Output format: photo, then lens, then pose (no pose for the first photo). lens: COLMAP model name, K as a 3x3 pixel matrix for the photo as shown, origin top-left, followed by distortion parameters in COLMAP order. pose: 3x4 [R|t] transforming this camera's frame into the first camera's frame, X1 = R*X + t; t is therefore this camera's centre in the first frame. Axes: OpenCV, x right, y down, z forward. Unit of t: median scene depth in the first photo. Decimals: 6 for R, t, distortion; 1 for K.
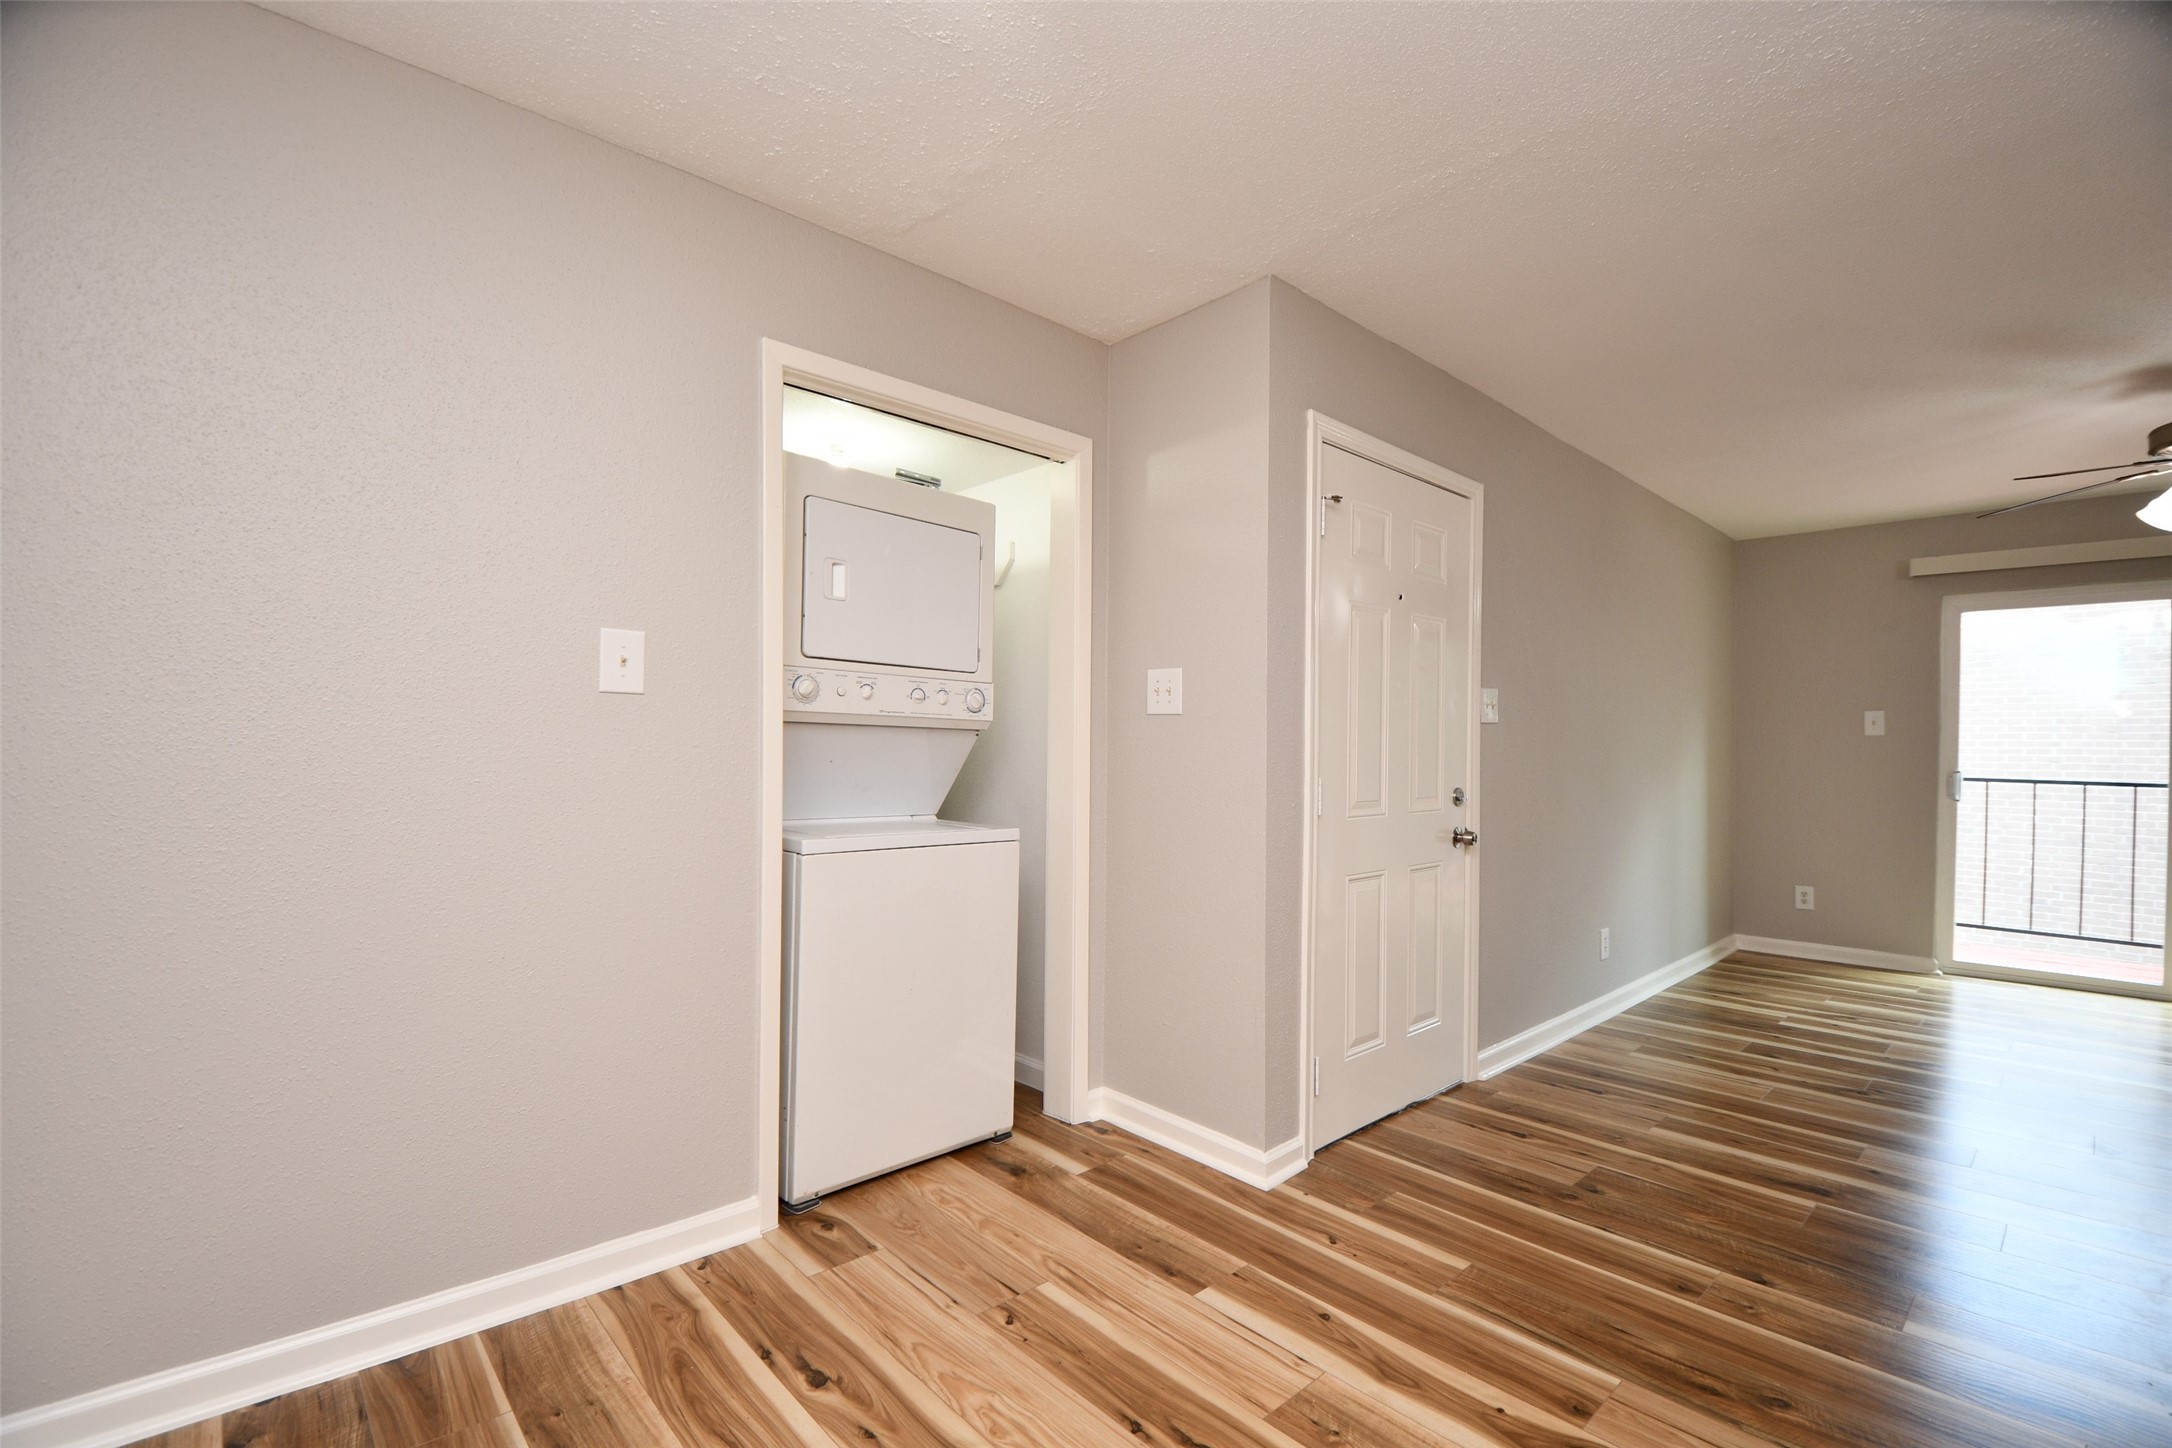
lens RADIAL K [[956.7, 0, 1087.7], [0, 956.7, 746.4], [0, 0, 1]] dist [-0.006515, -0.013309]
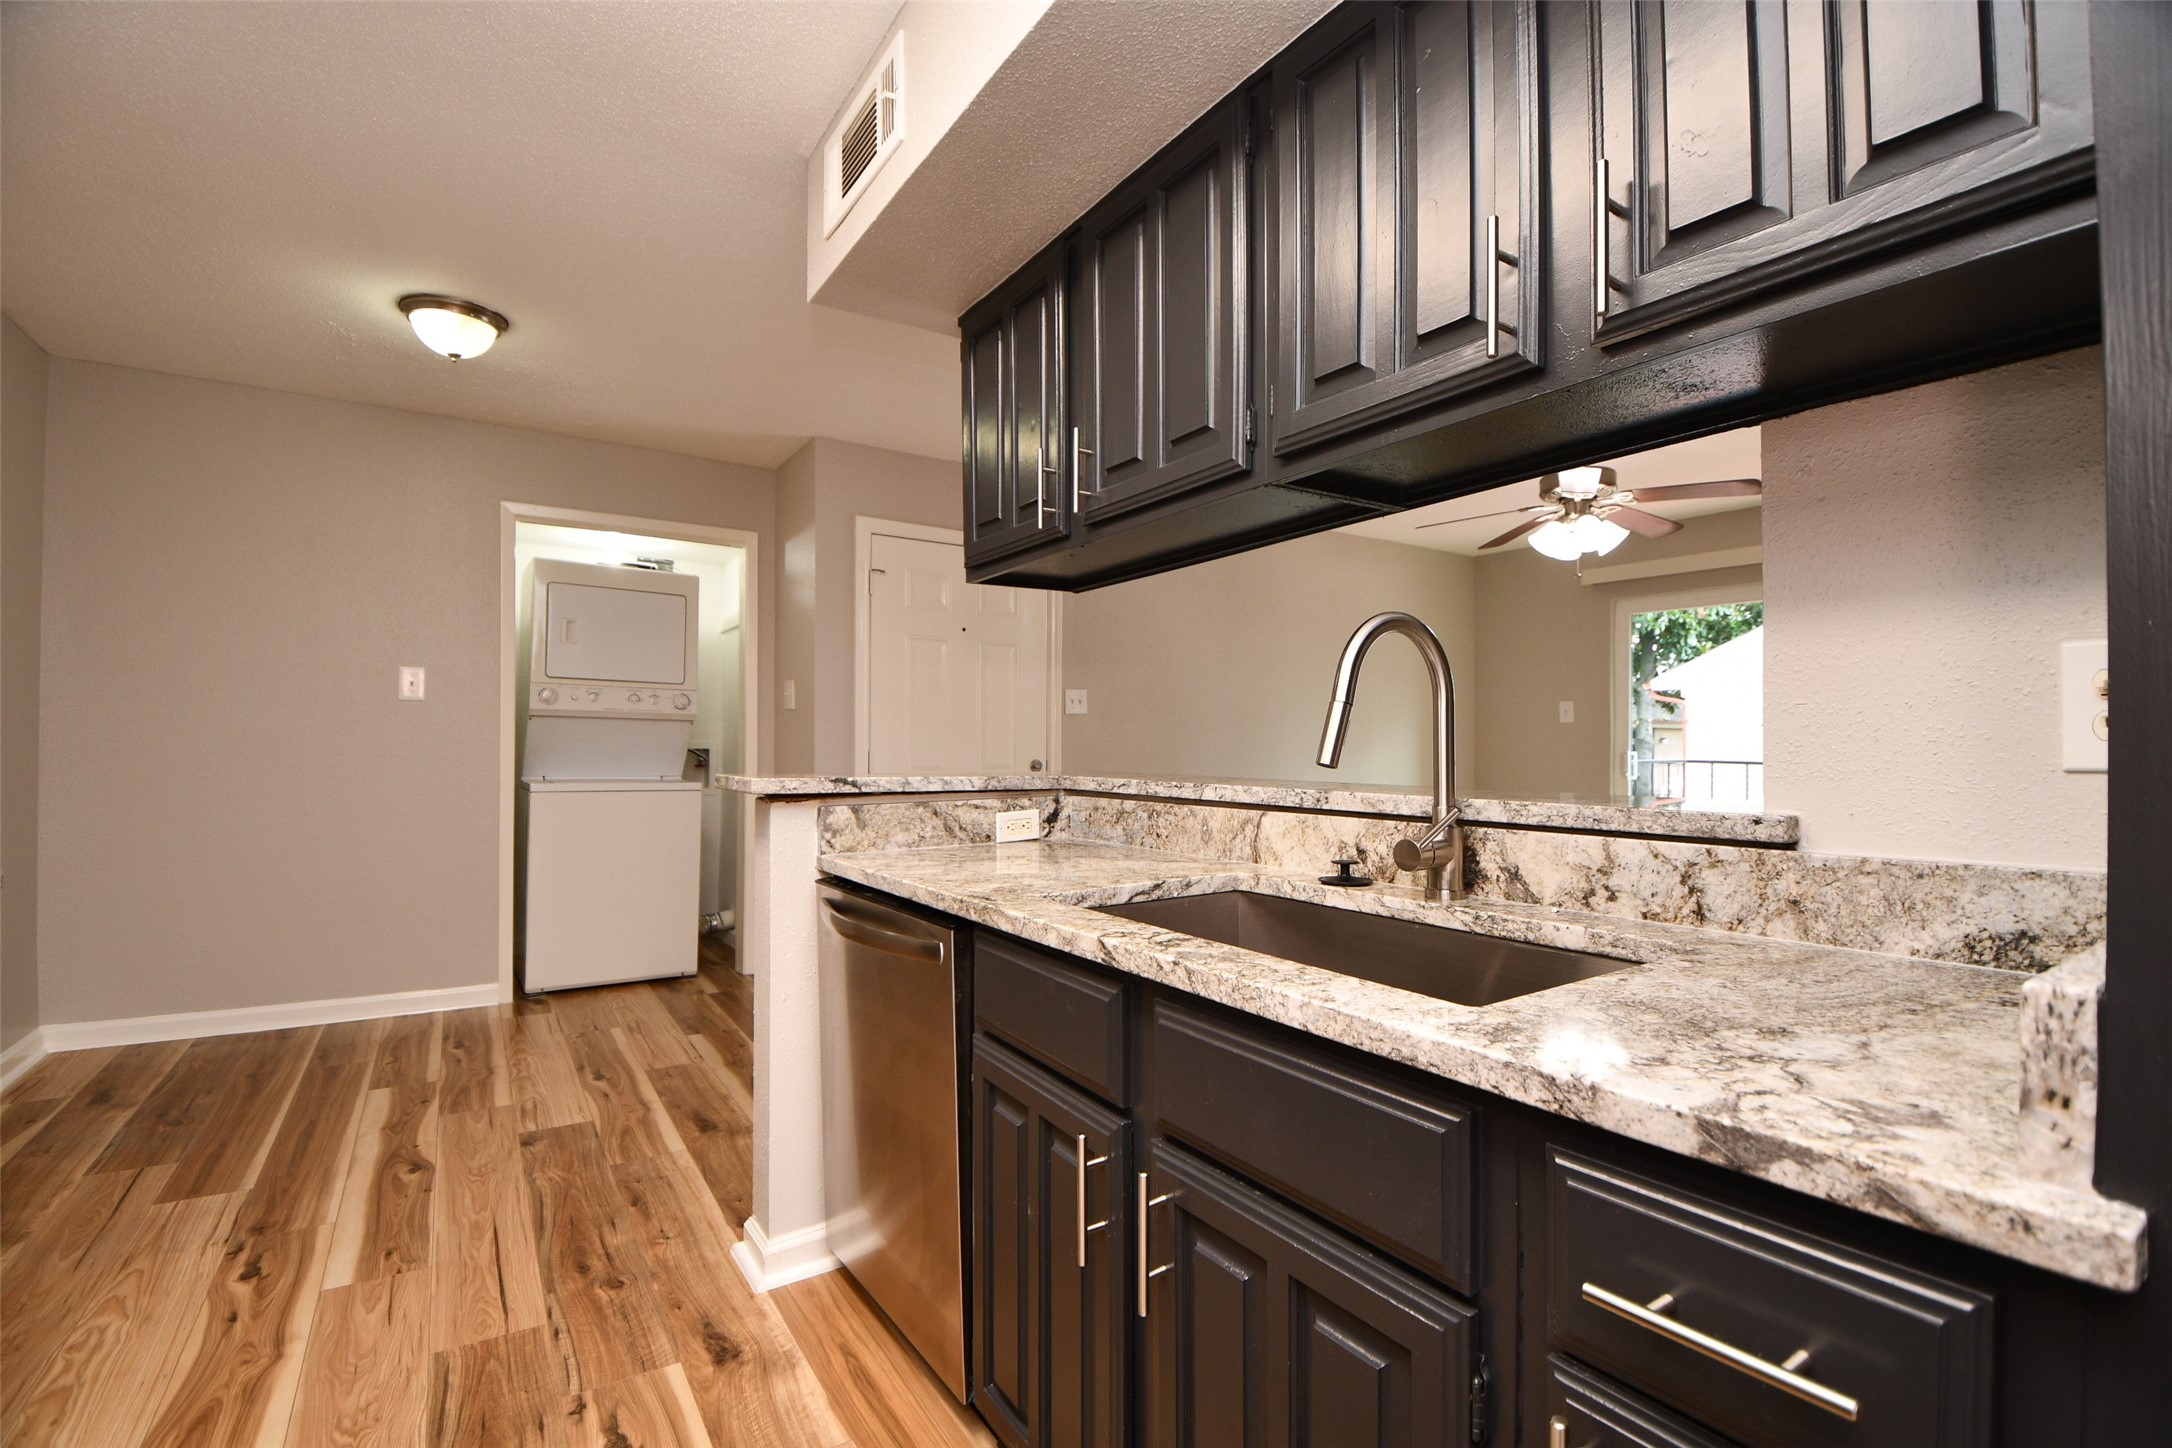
lens RADIAL K [[956.7, 0, 1089.6], [0, 956.7, 733.5], [0, 0, 1]] dist [-0.006515, -0.013309]
pose [[0.987549, -0.004378, -0.157248, 0.893245], [0.002688, 0.999936, -0.010959, 0.026016], [0.157286, 0.010400, 0.987498, -0.507707]]
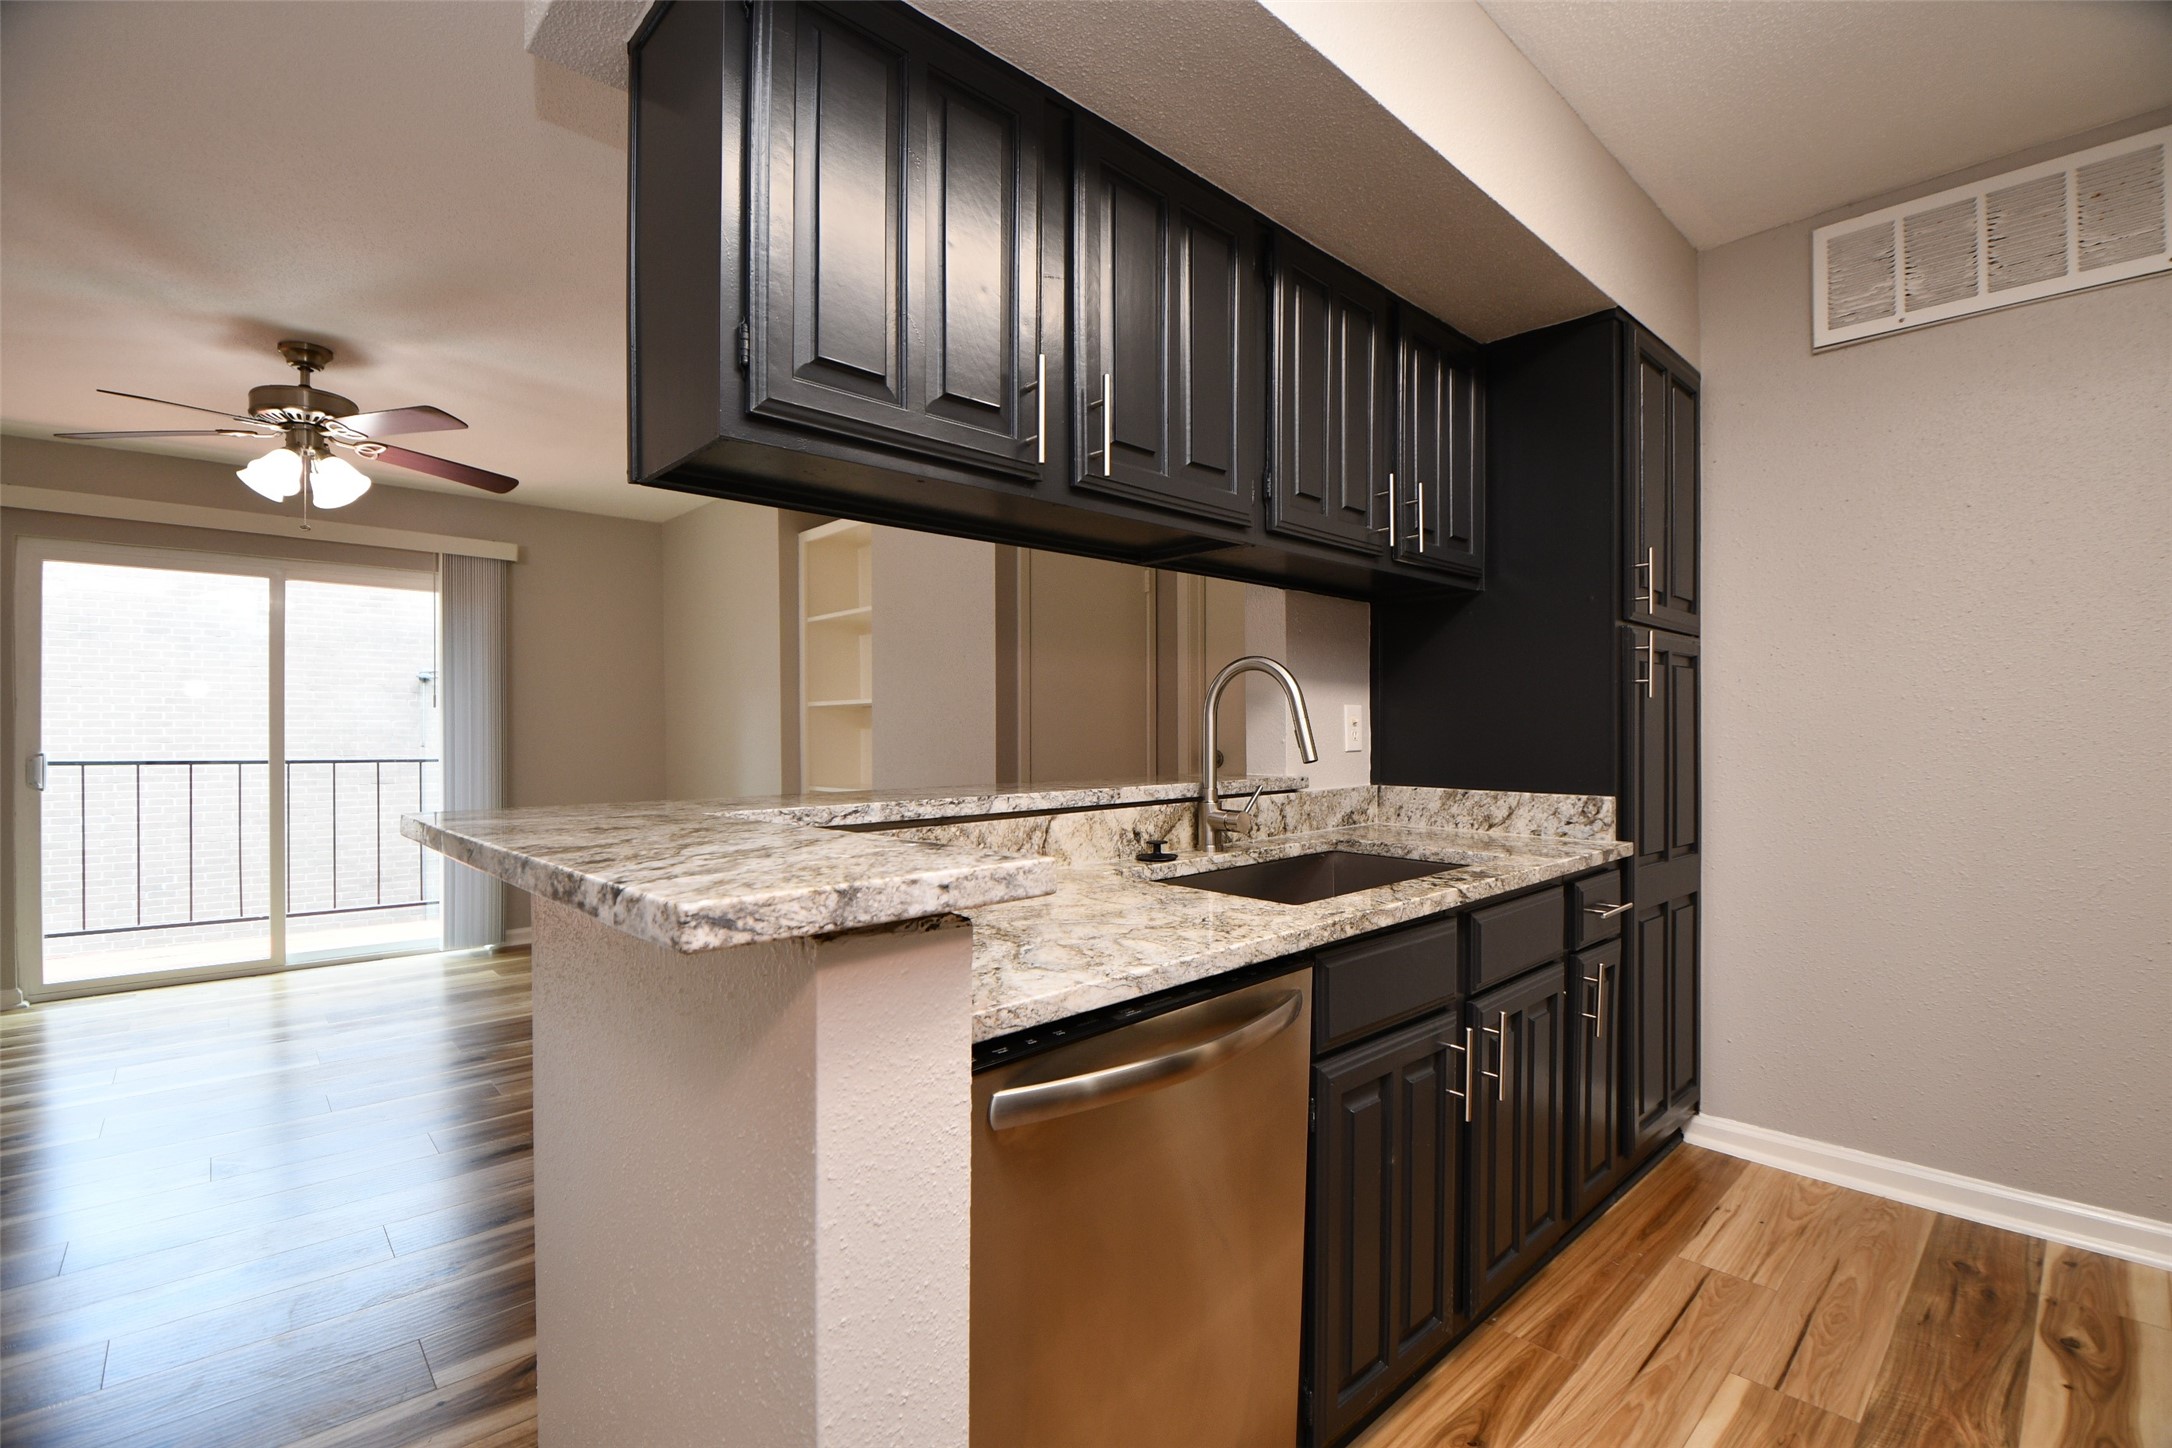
lens RADIAL K [[956.7, 0, 1100.6], [0, 956.7, 741.6], [0, 0, 1]] dist [-0.006515, -0.013309]
pose [[-0.012092, -0.018365, 0.999758, 0.210937], [0.003923, 0.999823, 0.018414, 0.008800], [-0.999919, 0.004145, -0.012018, 0.173308]]
